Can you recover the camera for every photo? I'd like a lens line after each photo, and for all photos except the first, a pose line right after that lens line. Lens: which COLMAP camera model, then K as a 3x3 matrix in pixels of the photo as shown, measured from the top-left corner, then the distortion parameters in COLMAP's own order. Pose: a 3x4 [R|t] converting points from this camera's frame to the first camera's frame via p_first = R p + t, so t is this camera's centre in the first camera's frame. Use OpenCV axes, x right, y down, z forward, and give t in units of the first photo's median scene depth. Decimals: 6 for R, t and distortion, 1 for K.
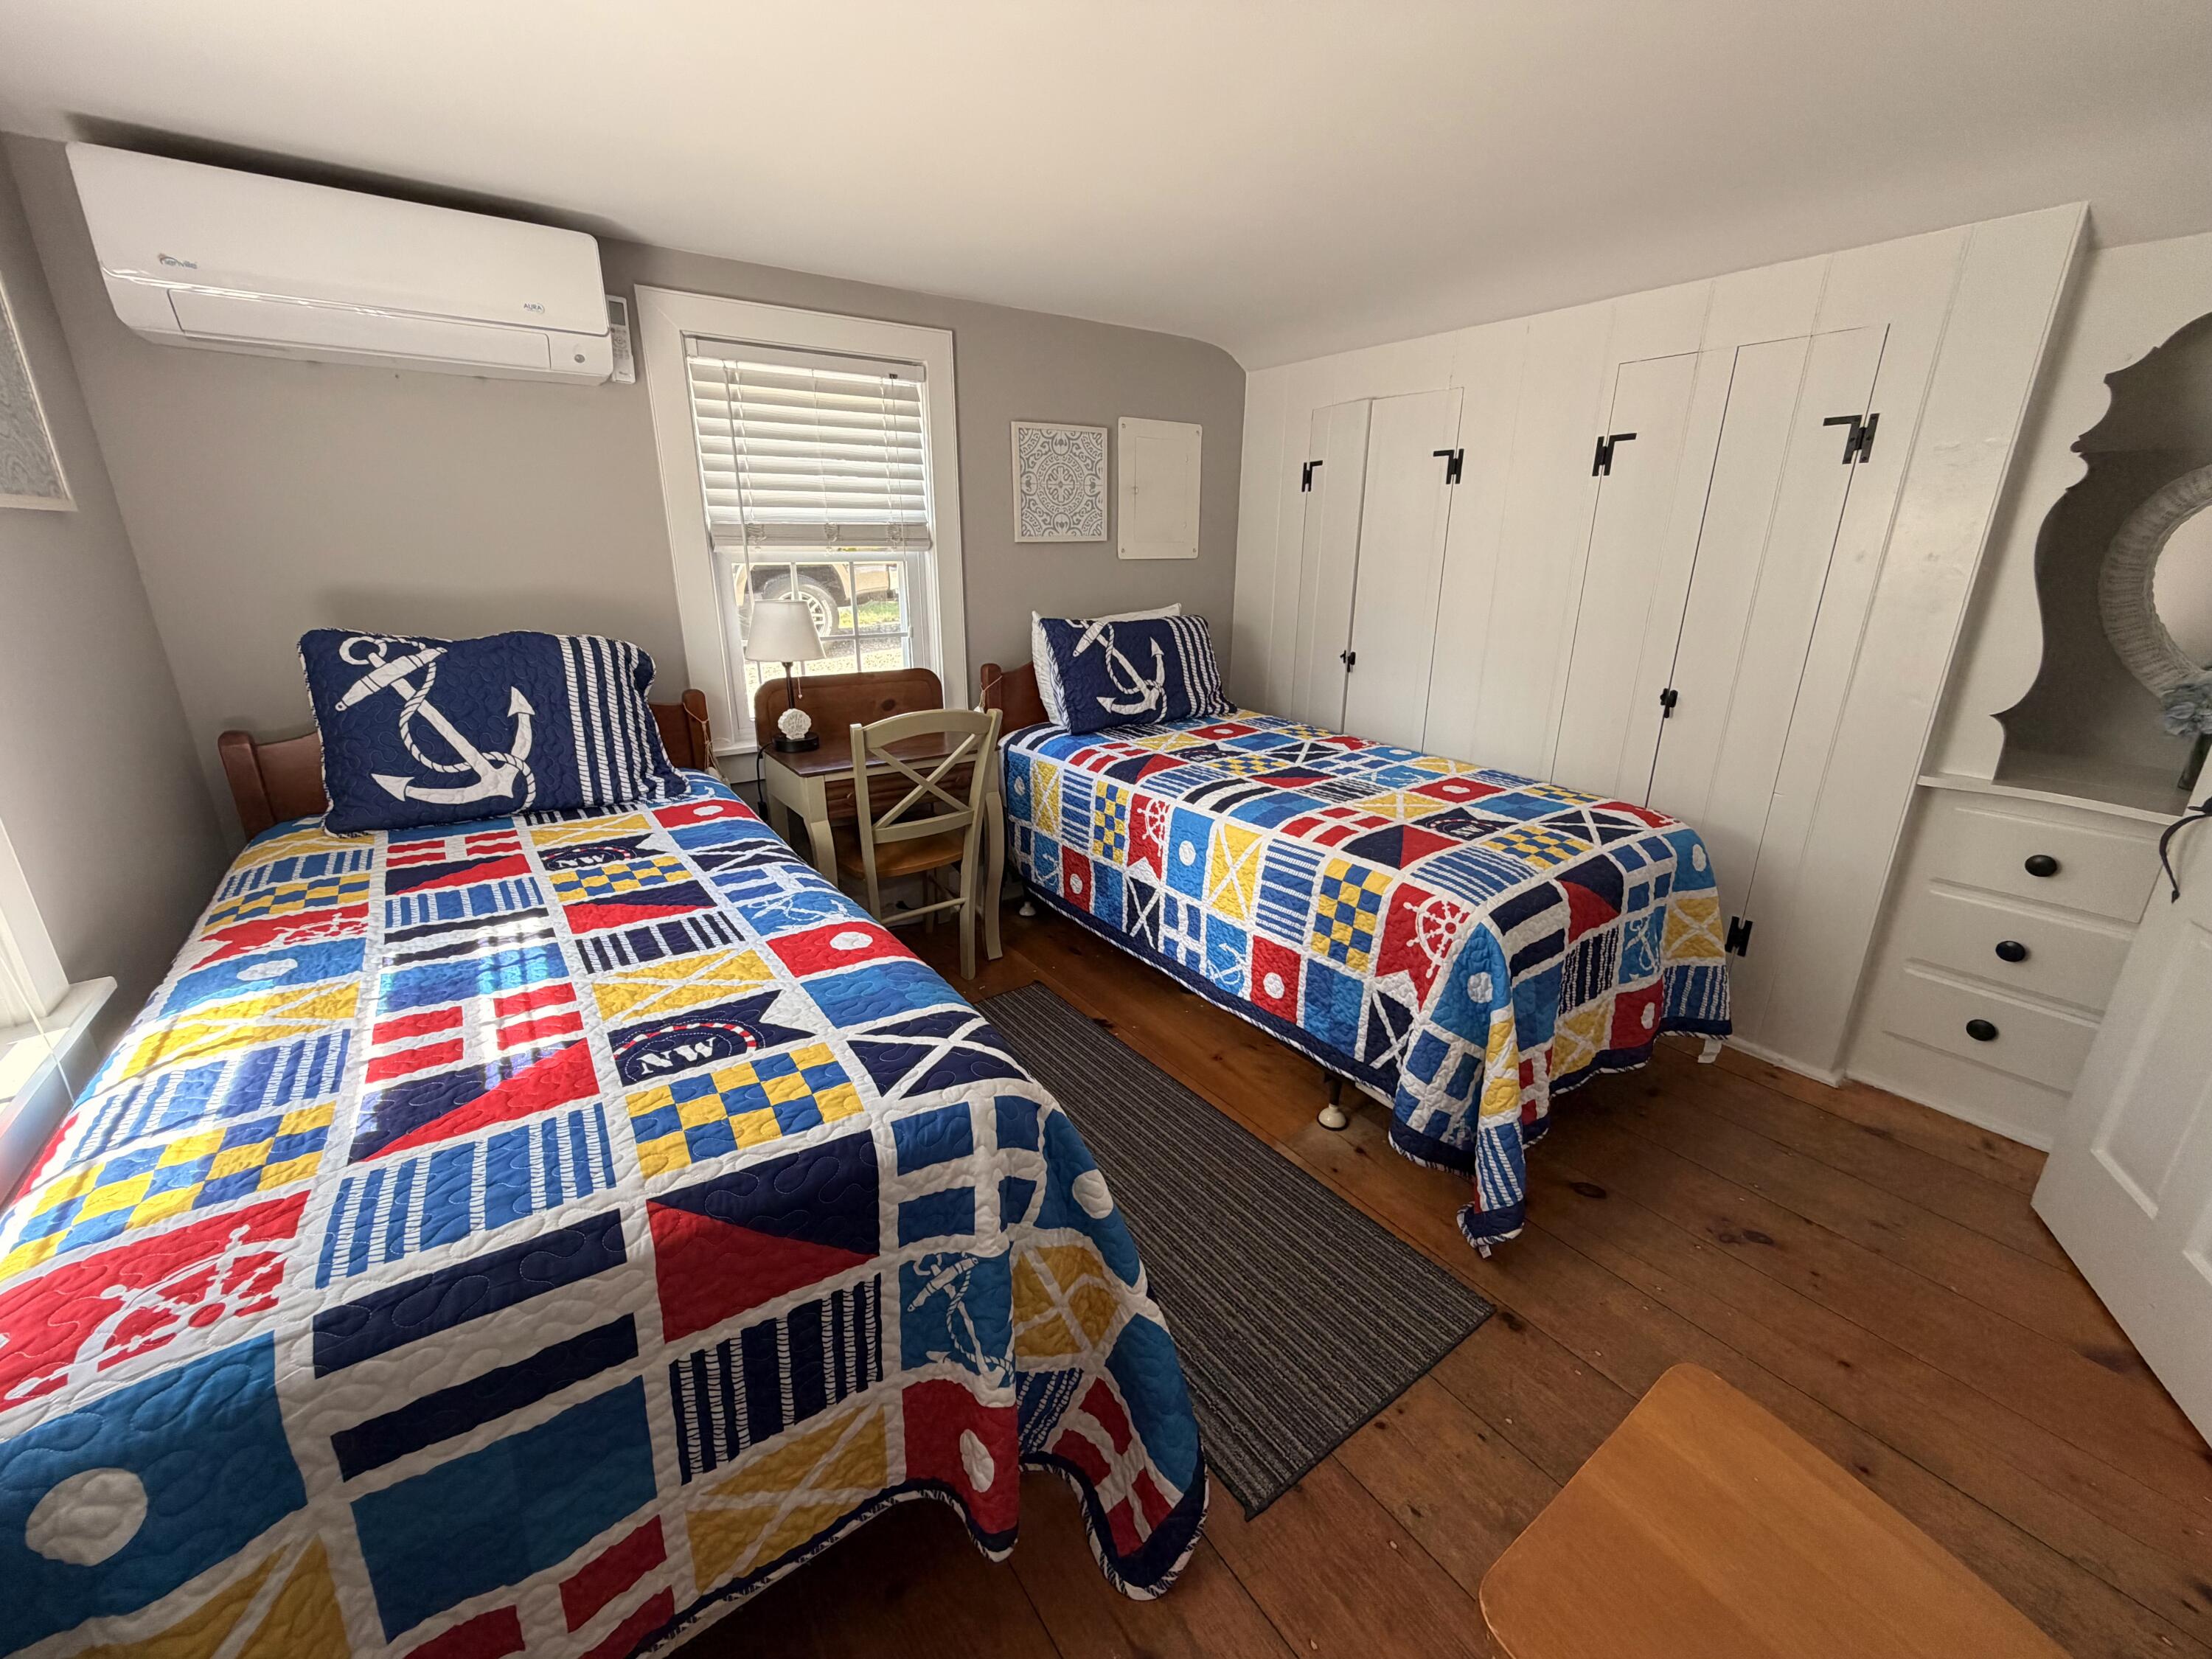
lens RADIAL K [[884.5, 0, 1096.1], [0, 884.5, 825.9], [0, 0, 1]] dist [0.002330, -0.000095]
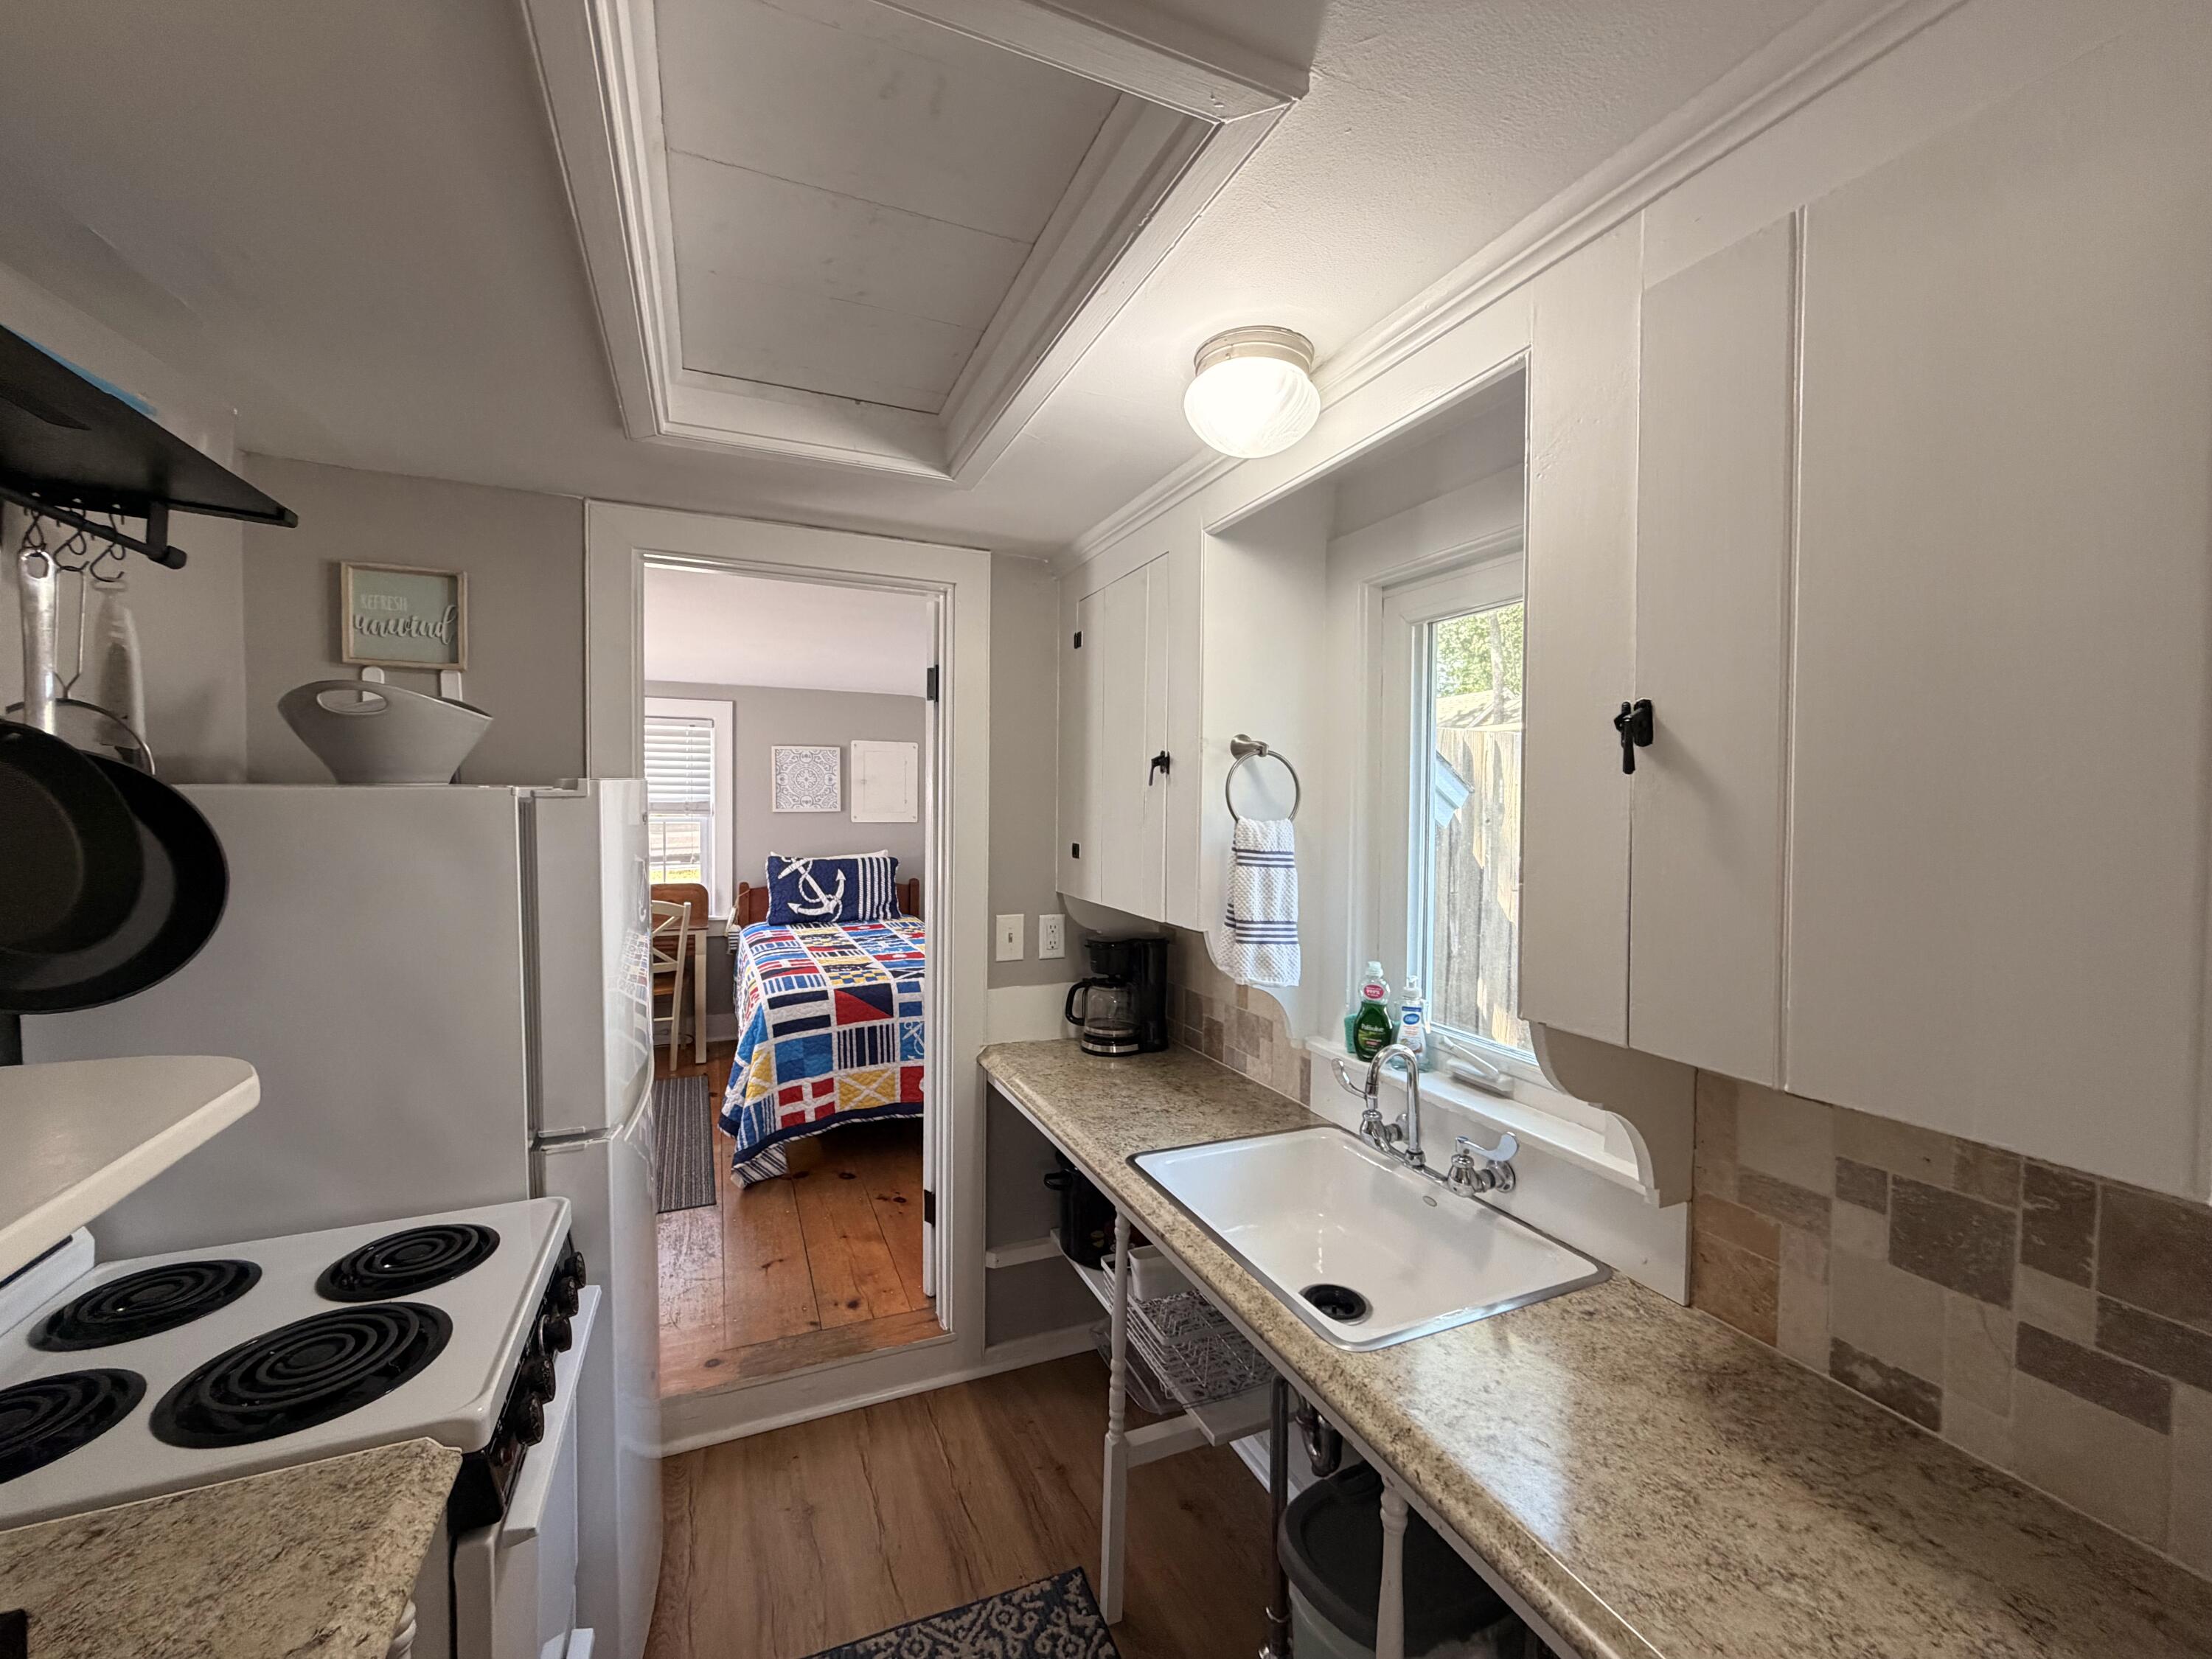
lens RADIAL K [[884.5, 0, 1098.5], [0, 884.5, 830.7], [0, 0, 1]] dist [0.002330, -0.000095]
pose [[0.979205, 0.014986, -0.202319, 1.090141], [-0.069646, 0.961493, -0.265858, 0.147754], [0.190544, 0.274420, 0.942543, -0.576829]]
